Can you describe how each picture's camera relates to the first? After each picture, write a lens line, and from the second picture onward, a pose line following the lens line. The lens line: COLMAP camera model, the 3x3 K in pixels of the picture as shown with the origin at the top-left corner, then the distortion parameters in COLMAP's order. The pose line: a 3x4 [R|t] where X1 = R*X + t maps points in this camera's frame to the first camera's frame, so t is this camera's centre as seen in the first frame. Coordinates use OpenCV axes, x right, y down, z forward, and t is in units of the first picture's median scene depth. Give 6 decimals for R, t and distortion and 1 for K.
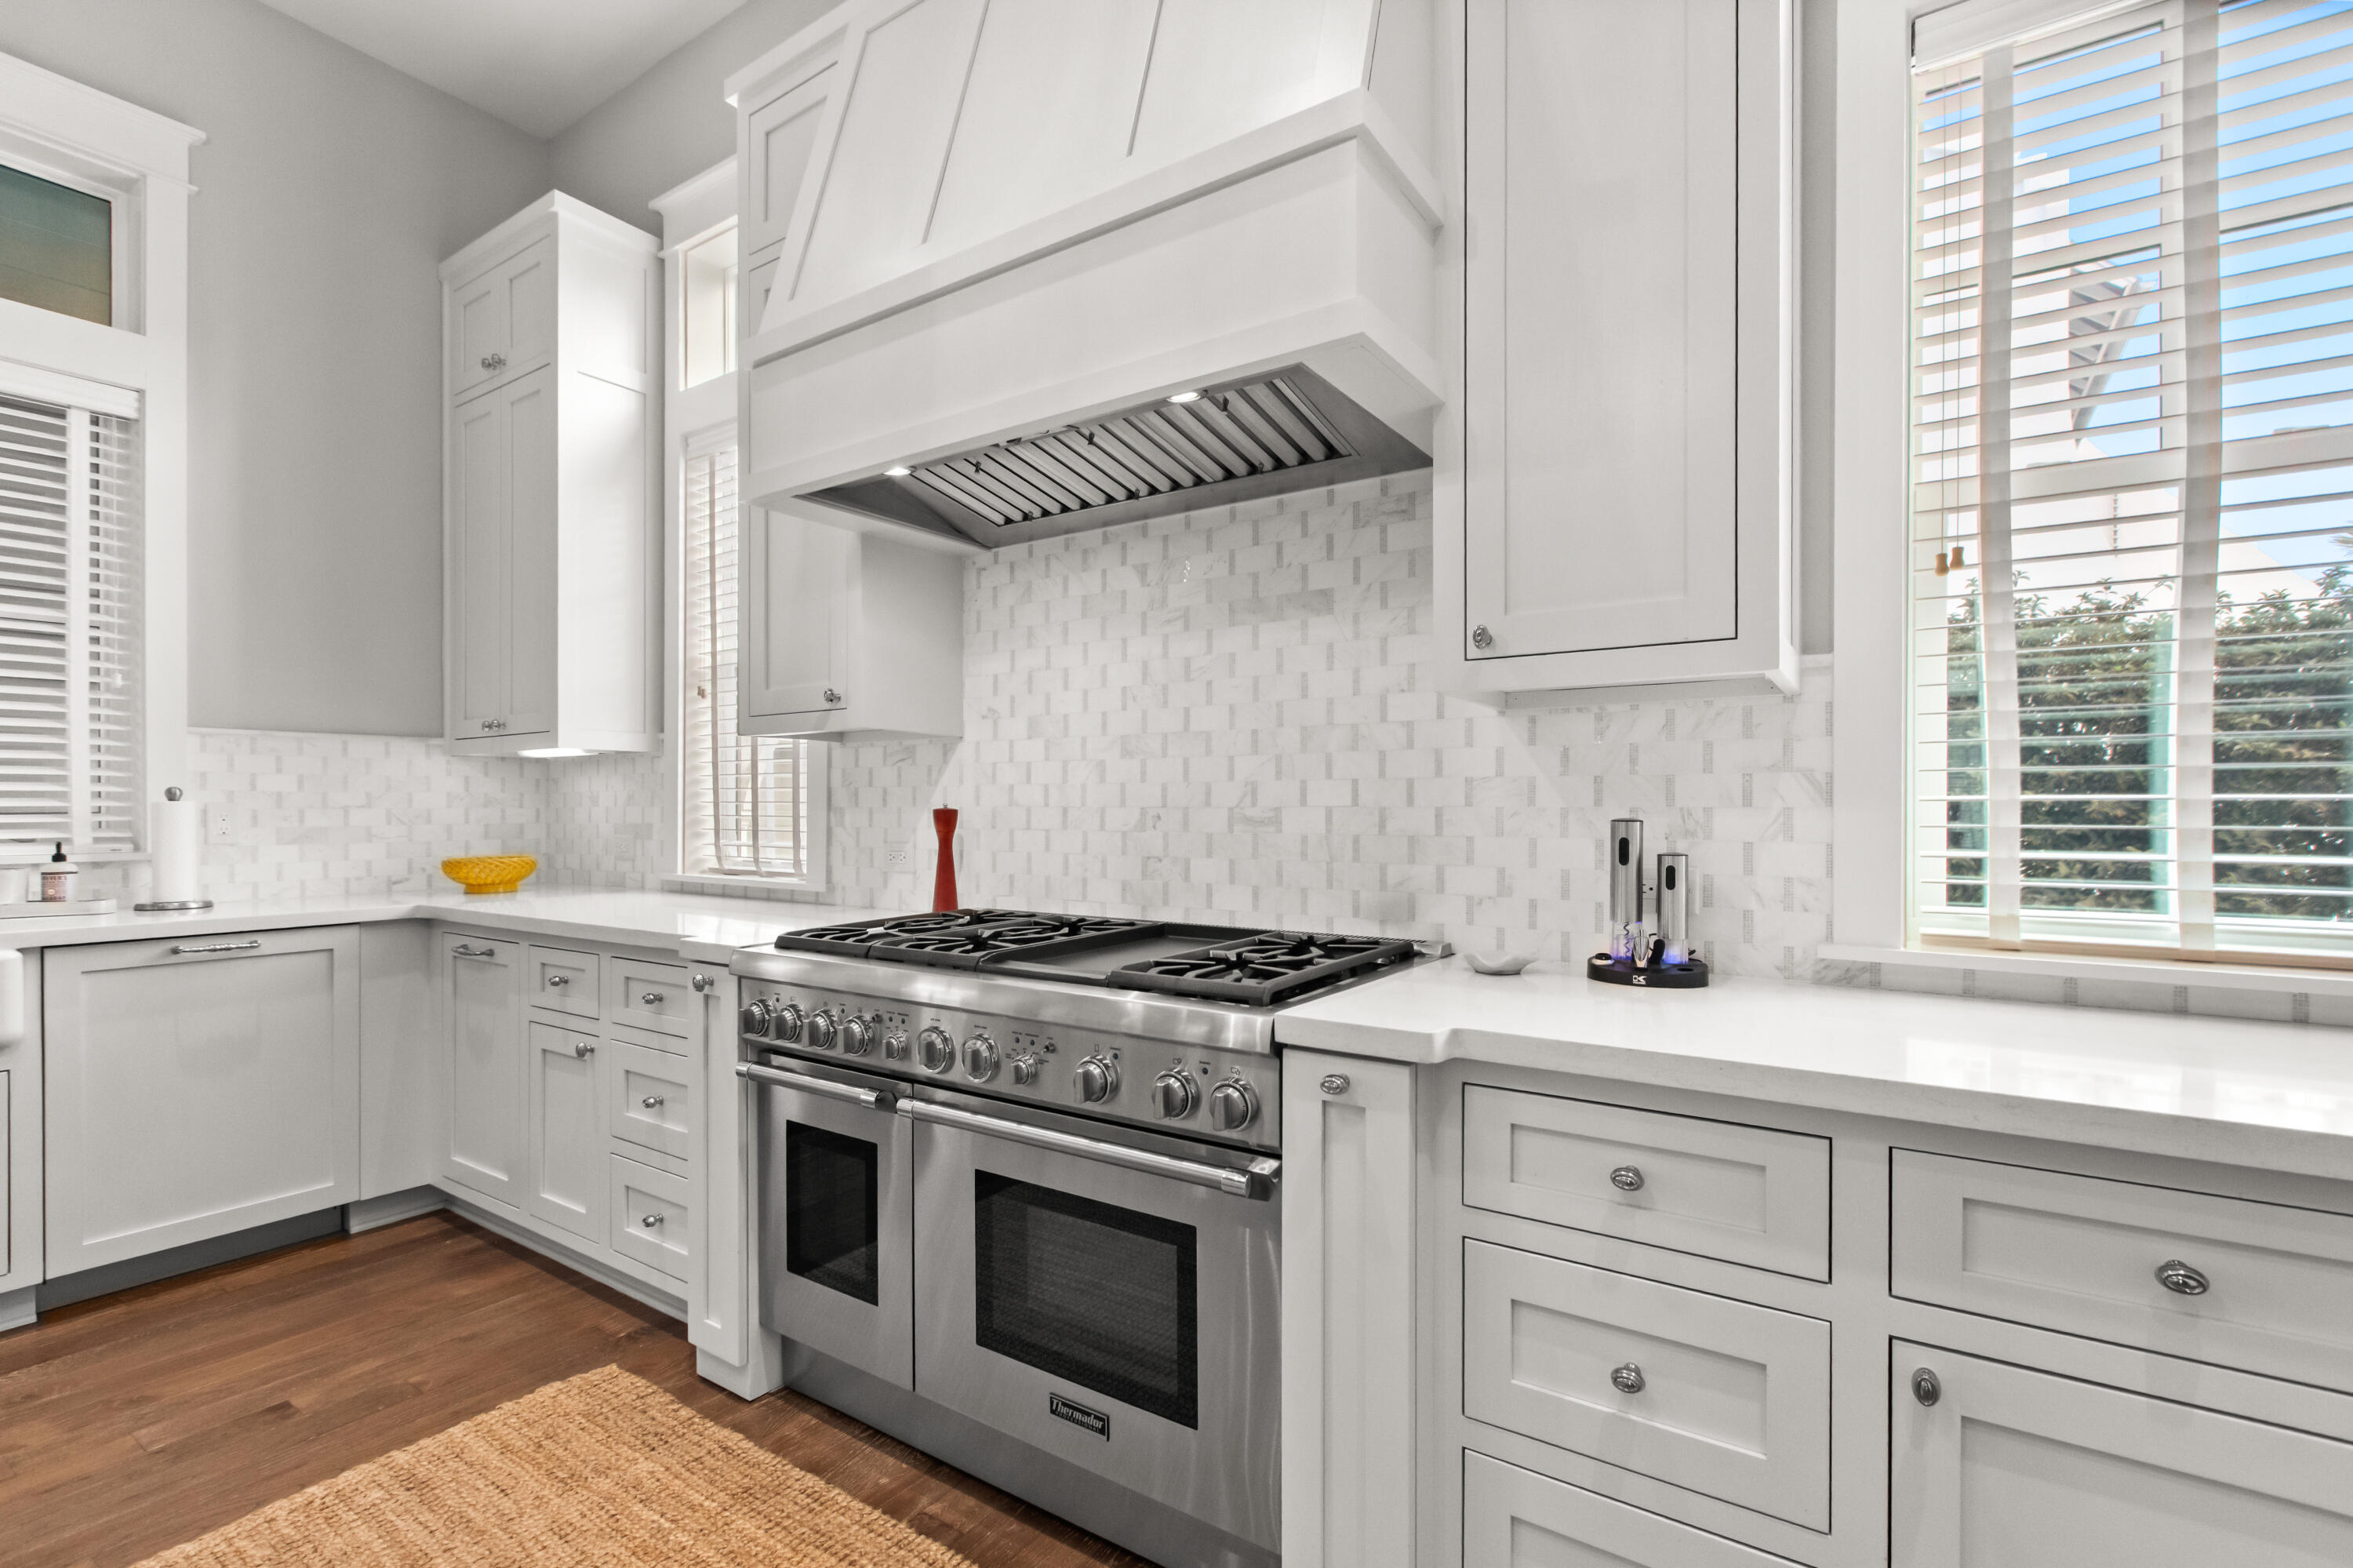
lens RADIAL K [[1076.2, 0, 1197.0], [0, 1076.2, 795.1], [0, 0, 1]] dist [0.007598, -0.002688]
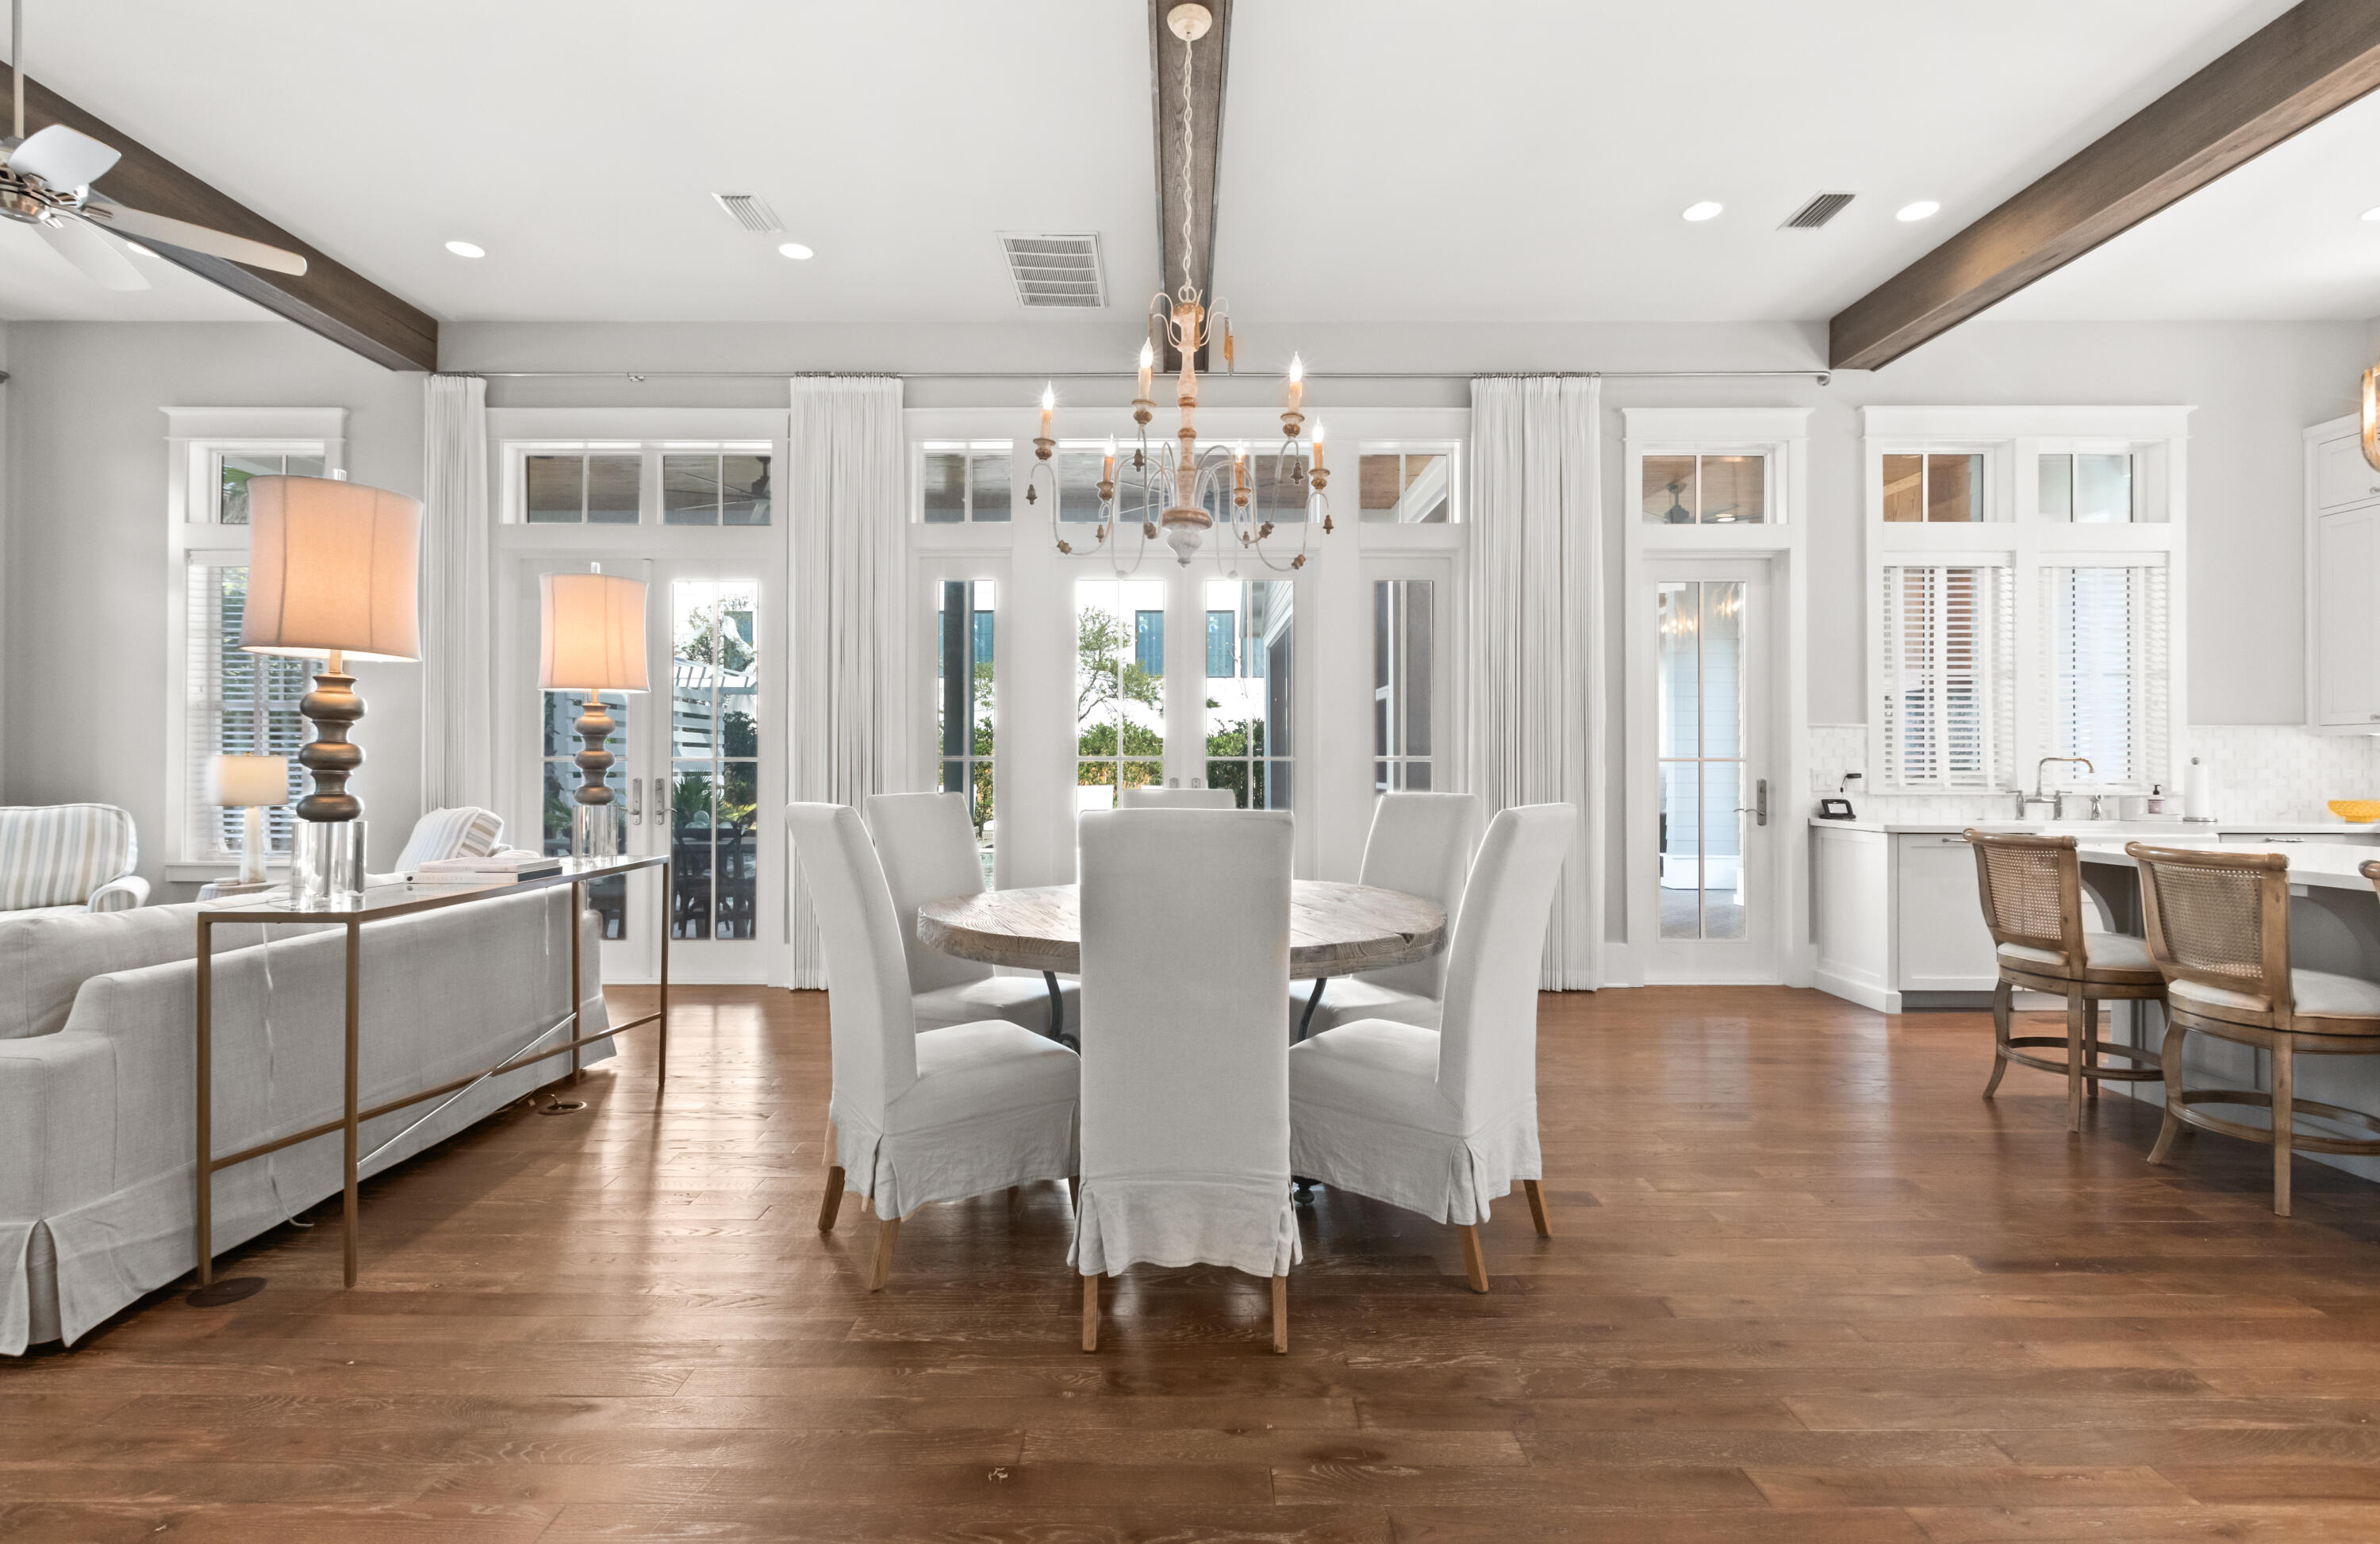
lens RADIAL K [[1105.3, 0, 1184.1], [0, 1105.3, 760.0], [0, 0, 1]] dist [0.002692, -0.000859]
pose [[0.557643, -0.001993, -0.830079, -0.394787], [0.008288, 0.999961, 0.003167, -0.029989], [0.830040, -0.008645, 0.557637, -1.935562]]
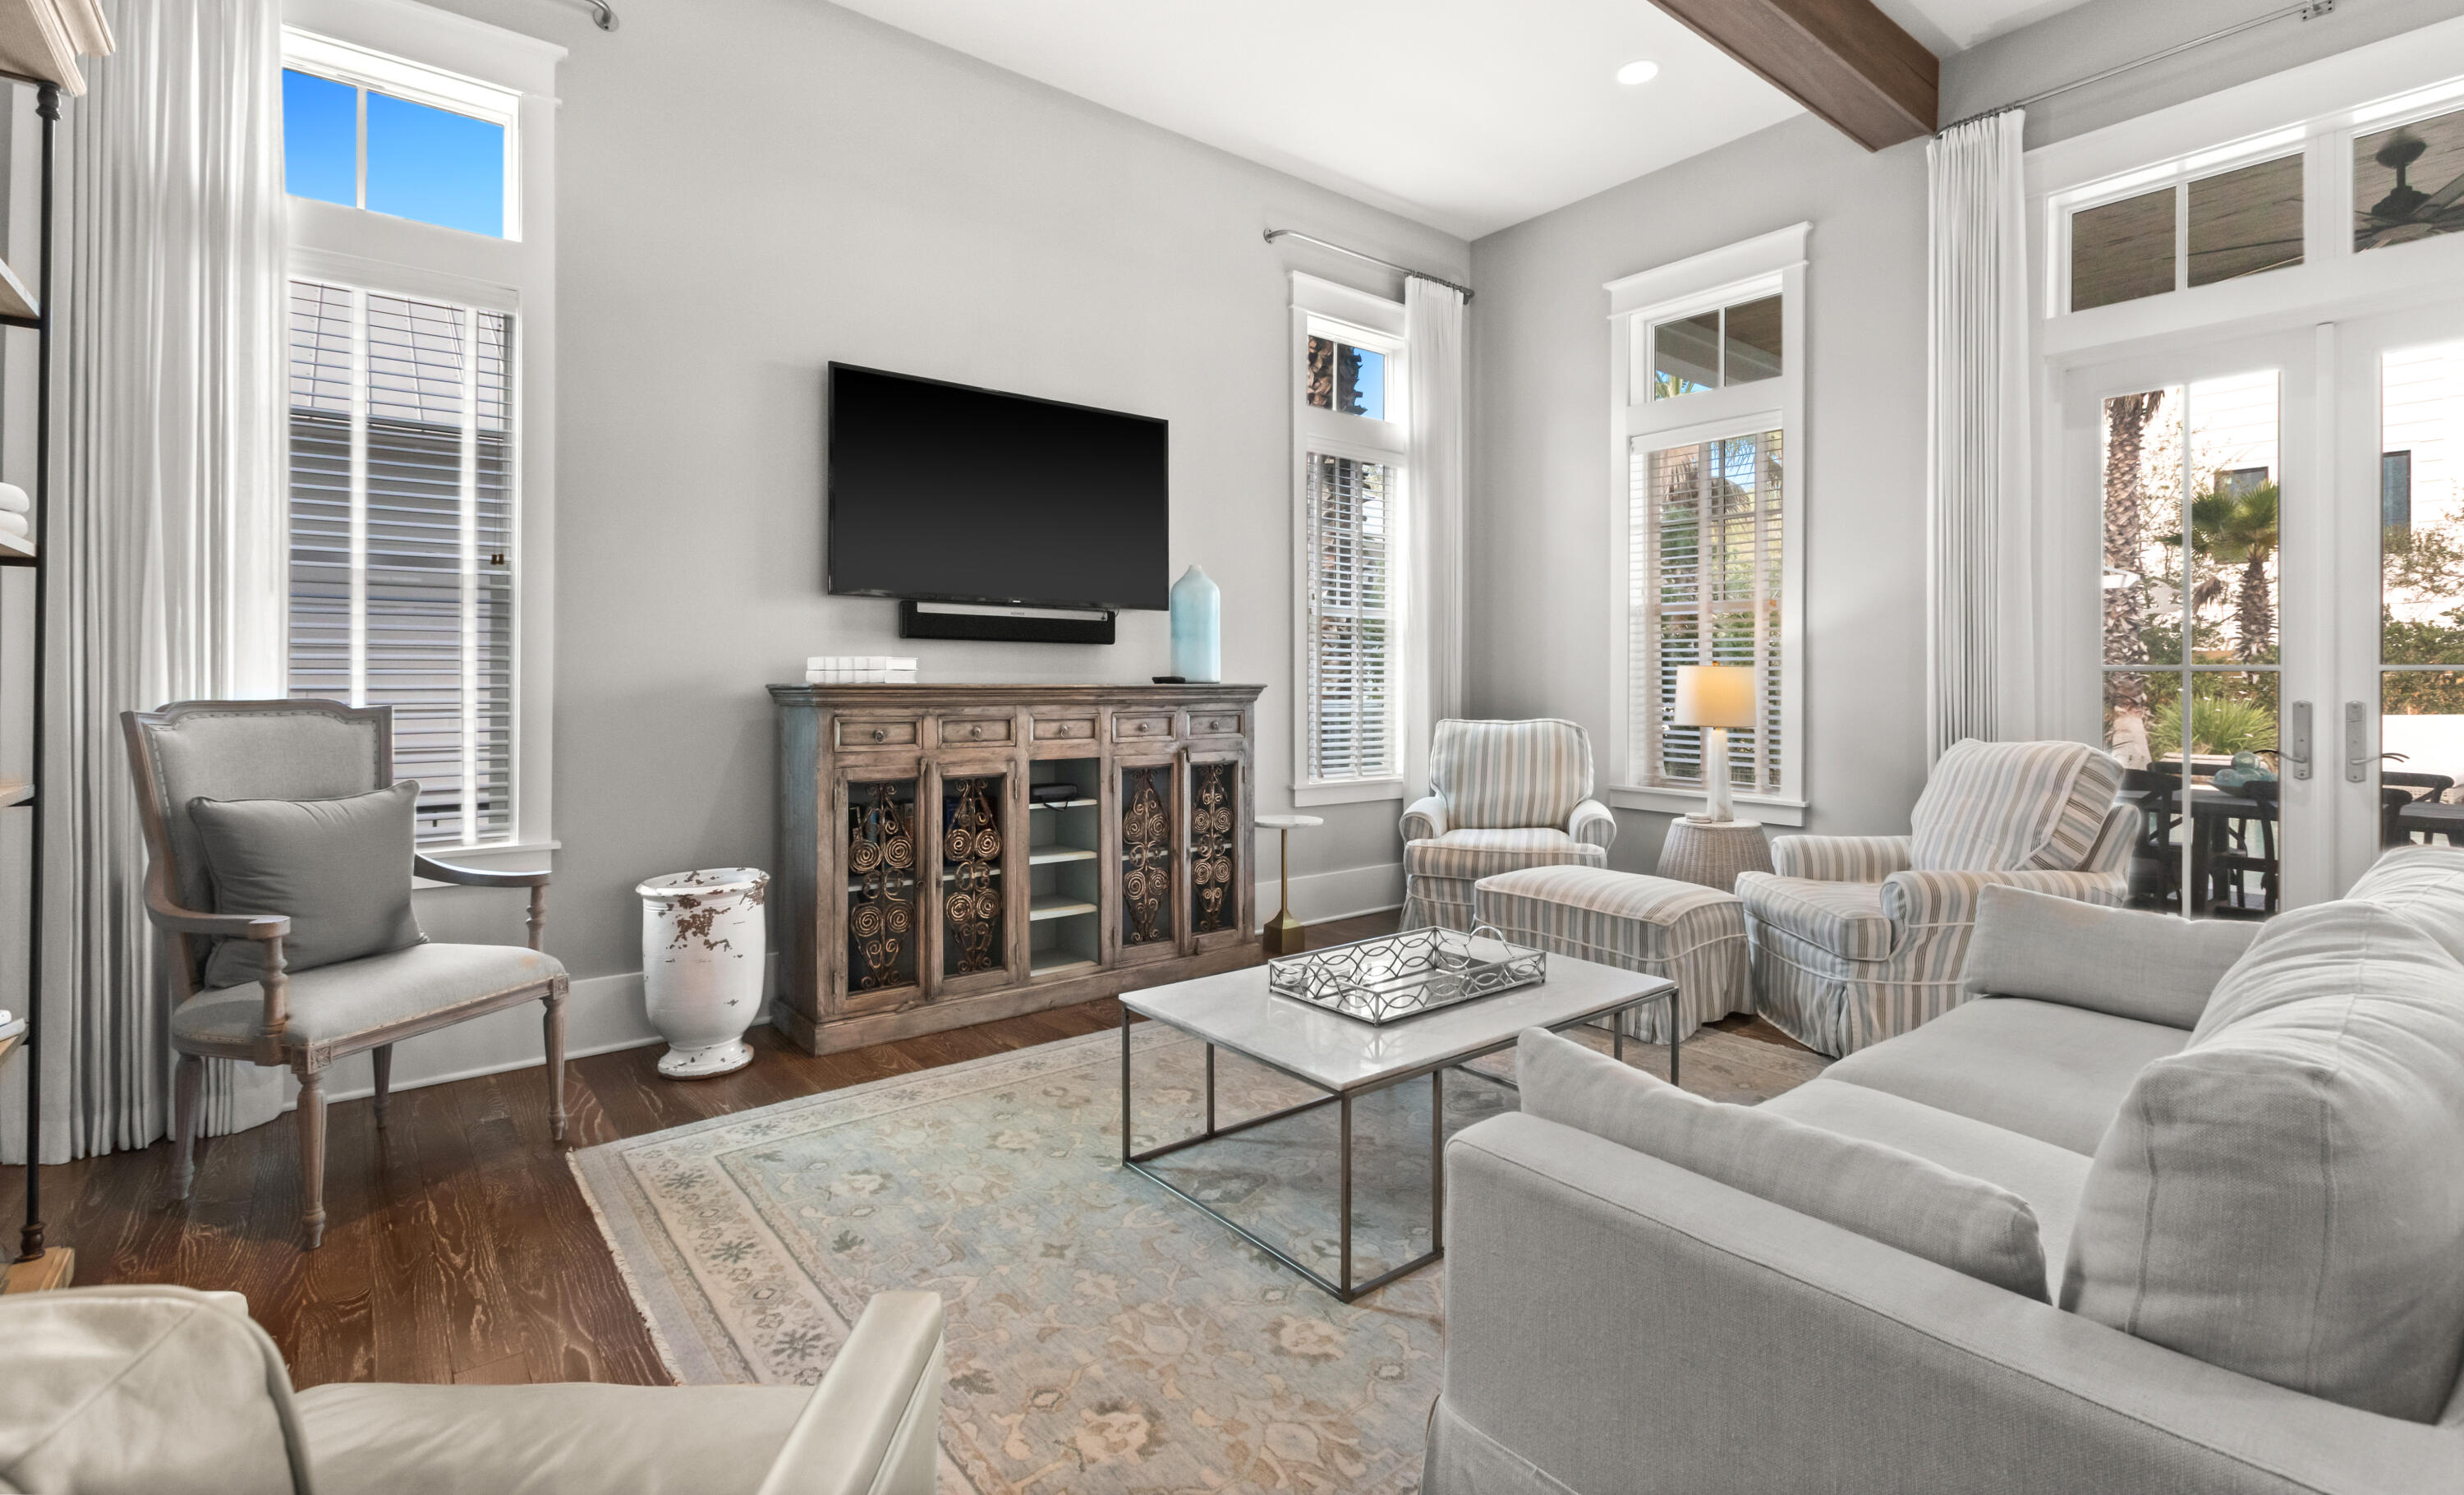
lens RADIAL K [[1120.8, 0, 1251.9], [0, 1120.8, 679.2], [0, 0, 1]] dist [0.001608, -0.000731]
pose [[-0.292685, 0.000010, -0.956209, -1.340501], [0.008197, 0.999963, -0.002498, -0.026821], [0.956174, -0.008569, -0.292674, -2.473295]]
